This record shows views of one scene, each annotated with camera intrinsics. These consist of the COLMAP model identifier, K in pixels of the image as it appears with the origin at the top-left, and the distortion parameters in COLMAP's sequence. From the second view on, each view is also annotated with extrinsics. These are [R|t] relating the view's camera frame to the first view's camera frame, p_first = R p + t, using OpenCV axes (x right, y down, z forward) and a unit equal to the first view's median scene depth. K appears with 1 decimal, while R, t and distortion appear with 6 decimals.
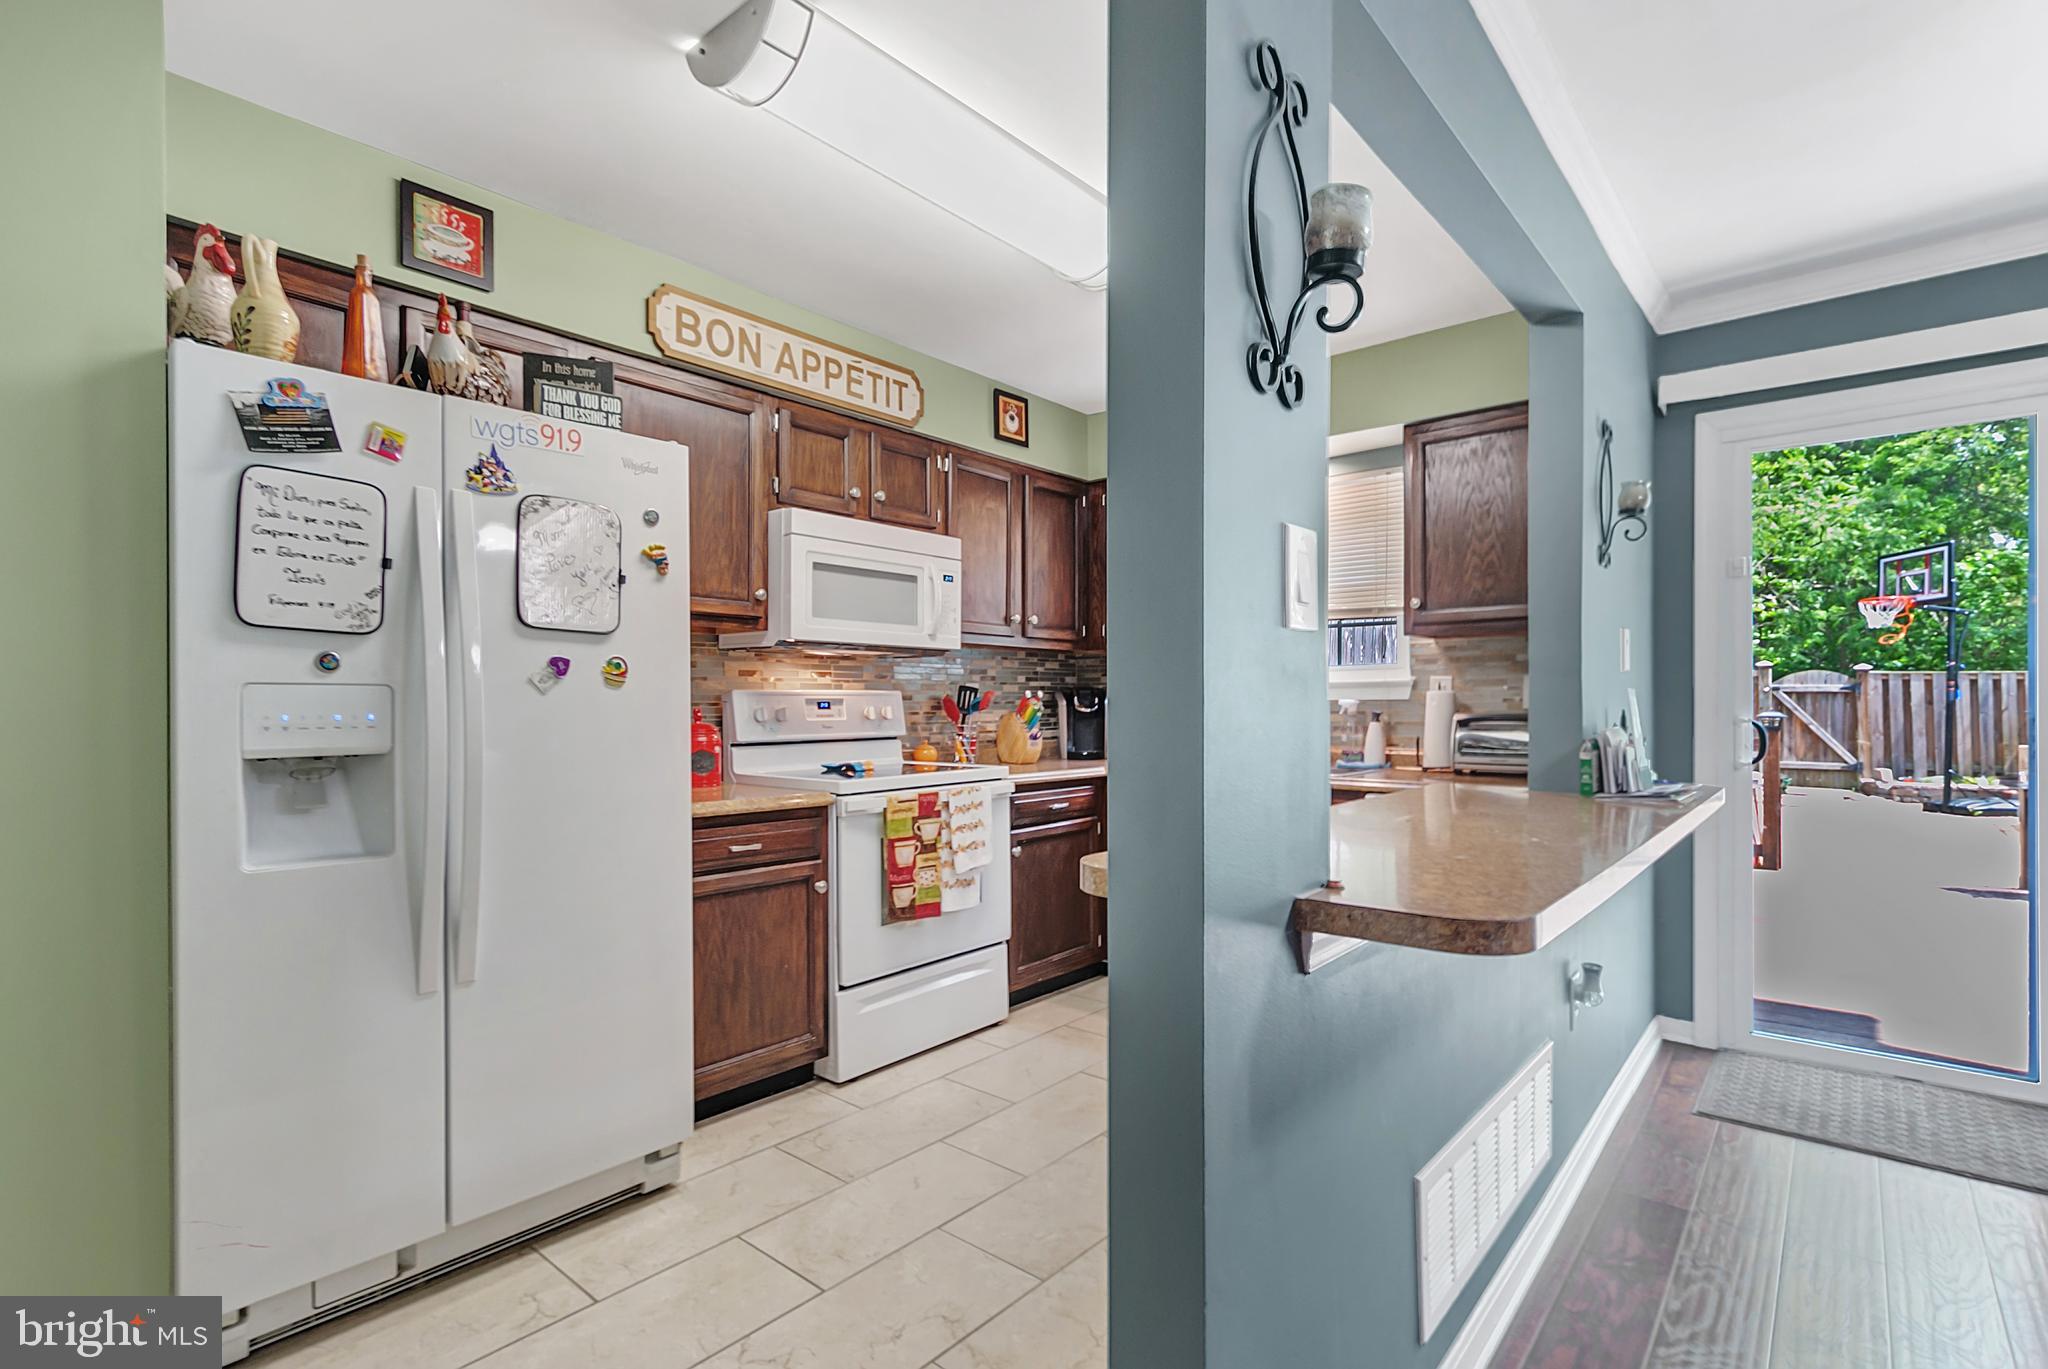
lens RADIAL K [[972.0, 0, 1008.5], [0, 972.0, 700.6], [0, 0, 1]] dist [0.002583, -0.005172]
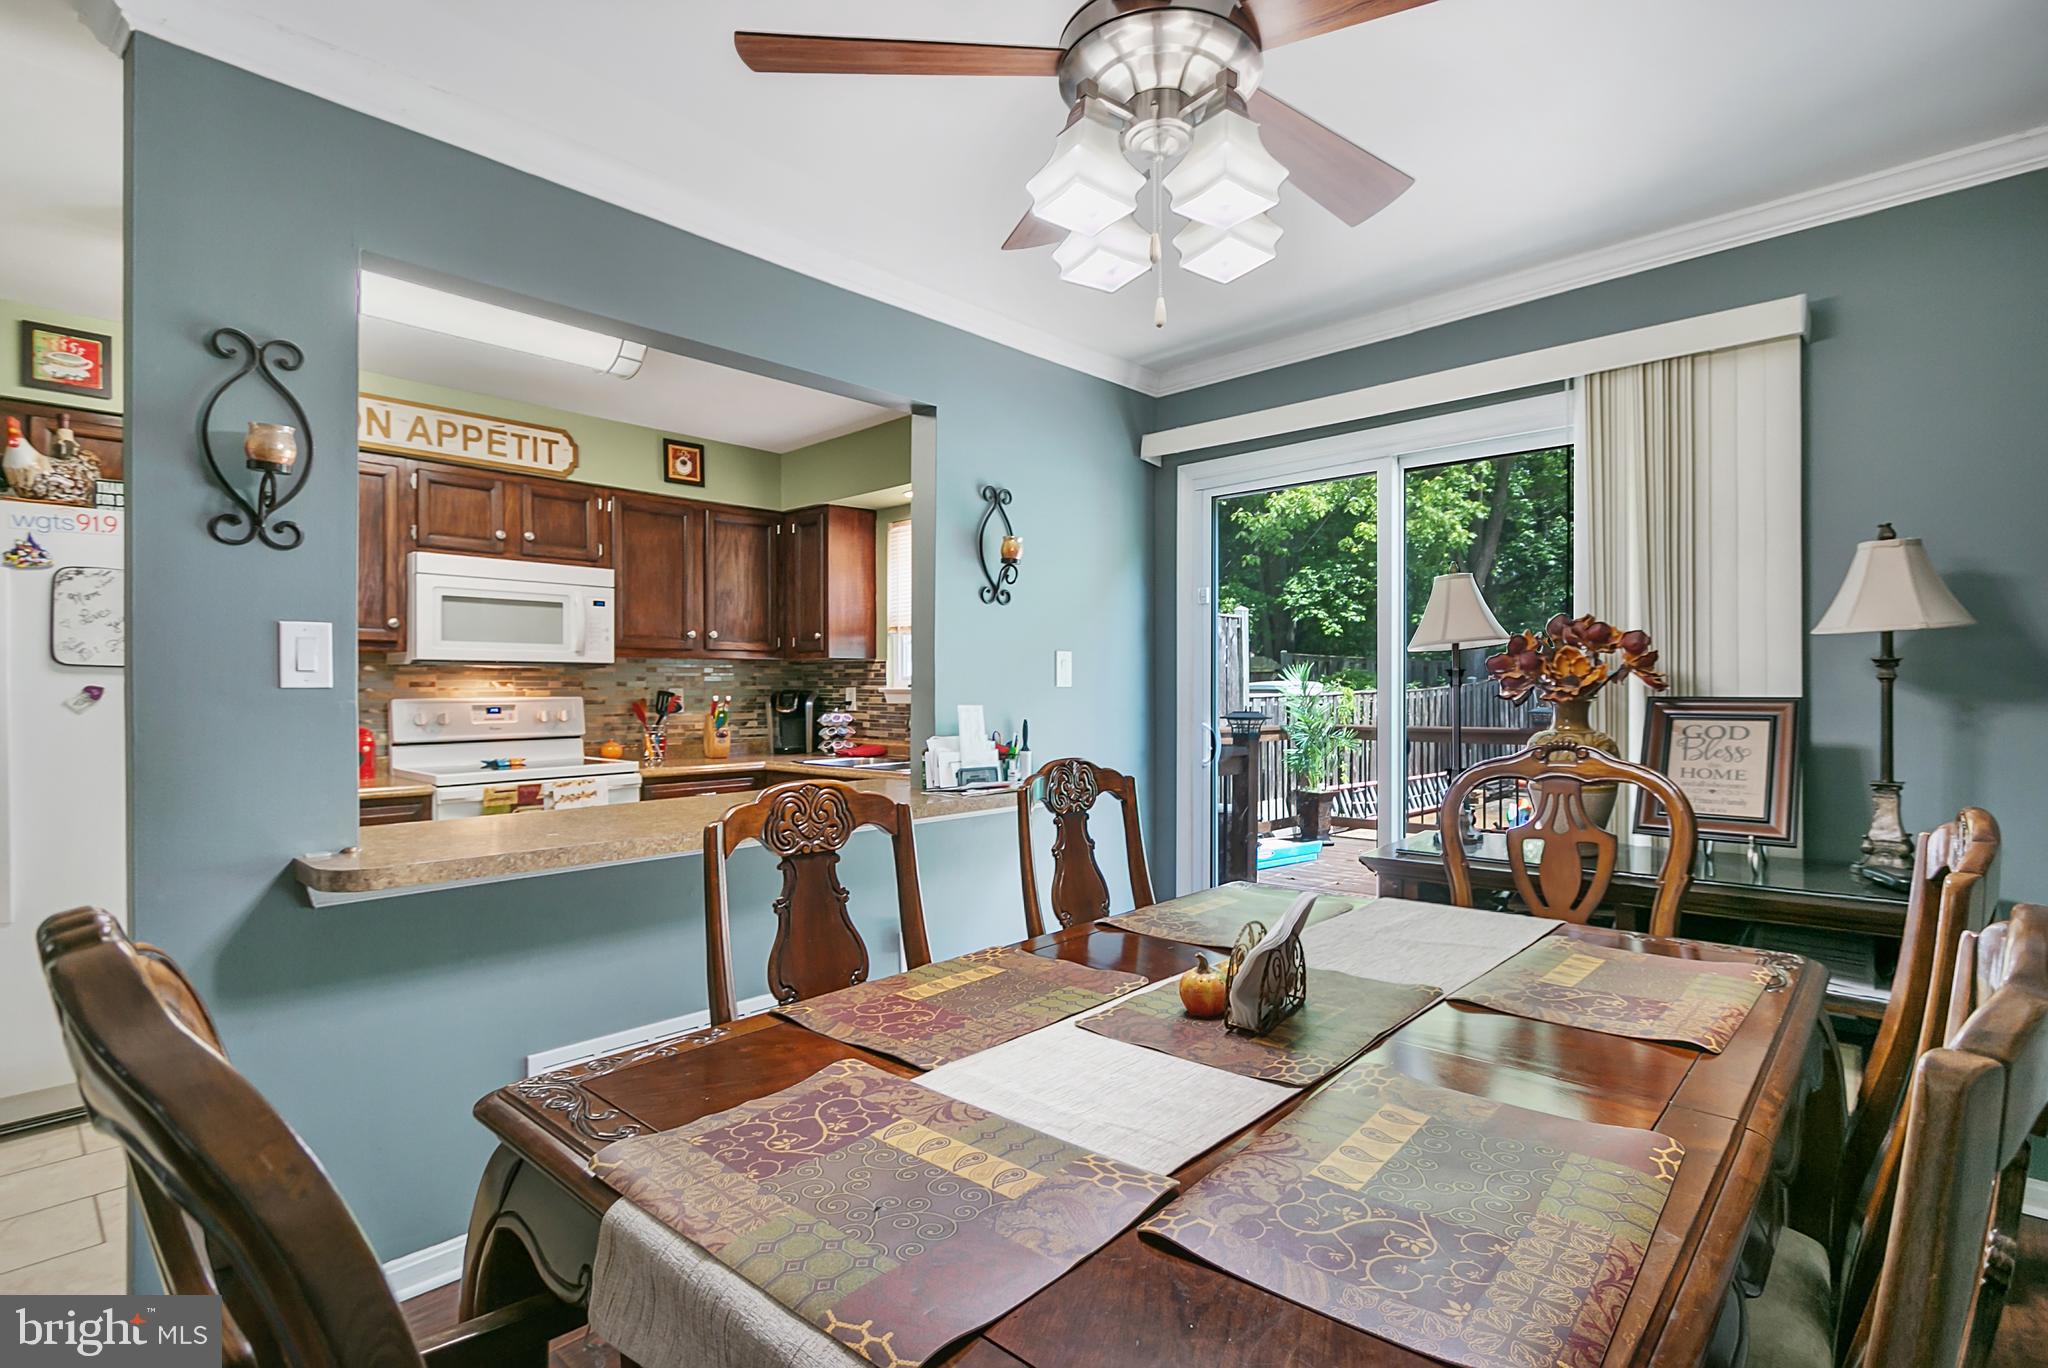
lens RADIAL K [[972.0, 0, 1010.6], [0, 972.0, 689.6], [0, 0, 1]] dist [0.002583, -0.005172]
pose [[0.999347, -0.000895, -0.036118, 0.507363], [0.001033, 0.999992, 0.003819, -0.025727], [0.036115, -0.003854, 0.999340, -0.177766]]
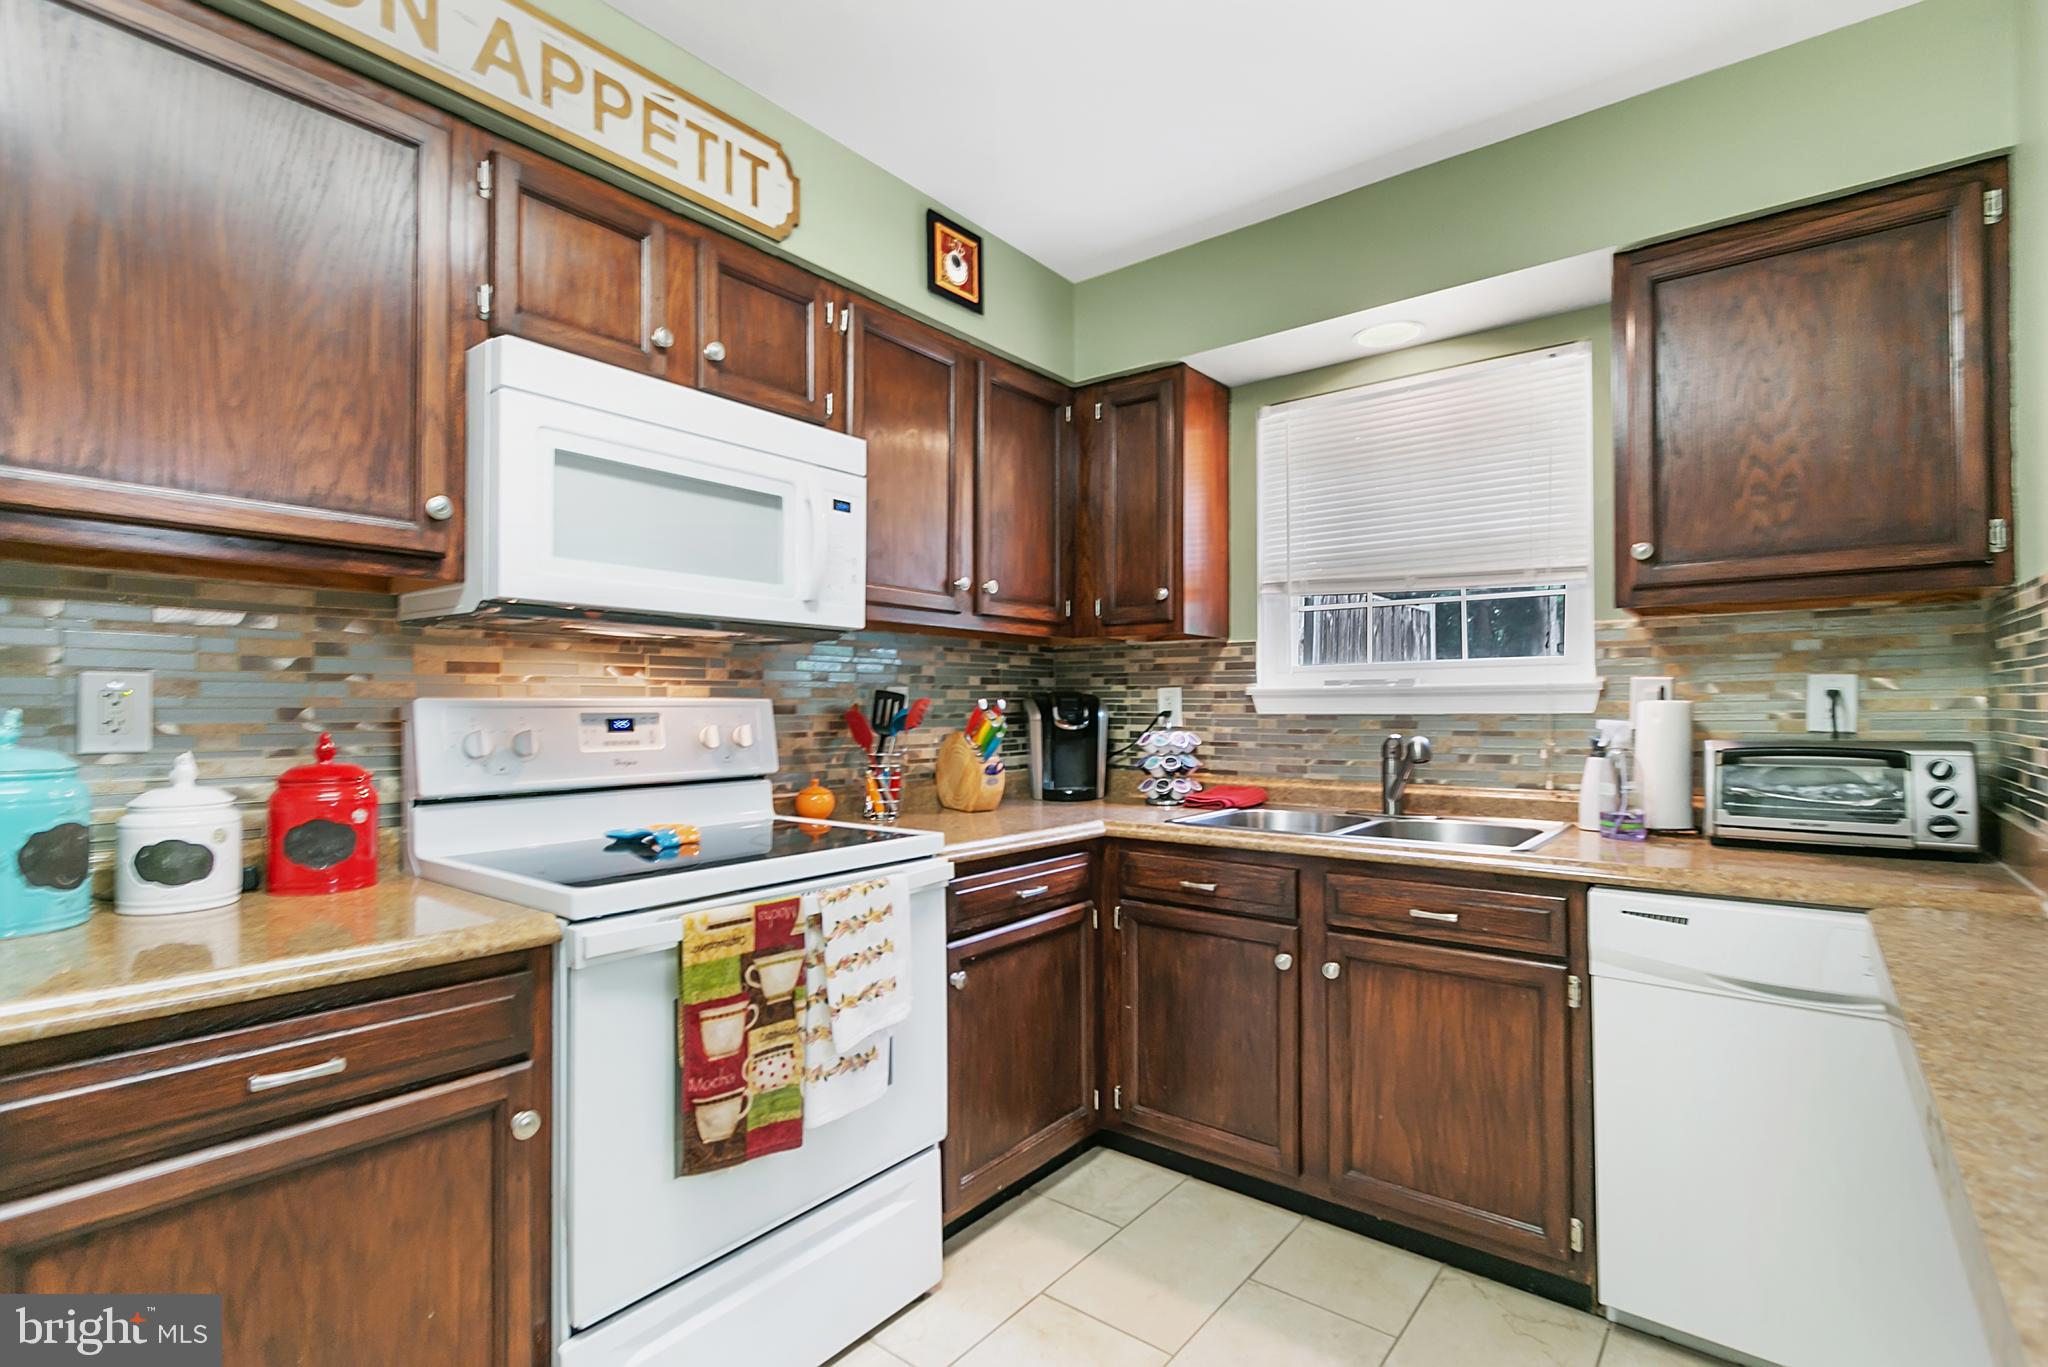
lens RADIAL K [[972.0, 0, 1017.9], [0, 972.0, 697.0], [0, 0, 1]] dist [0.002583, -0.005172]
pose [[0.999015, 0.001475, 0.044346, 0.018260], [-0.001137, 0.999970, -0.007633, -0.007679], [-0.044356, 0.007575, 0.998987, 0.436878]]
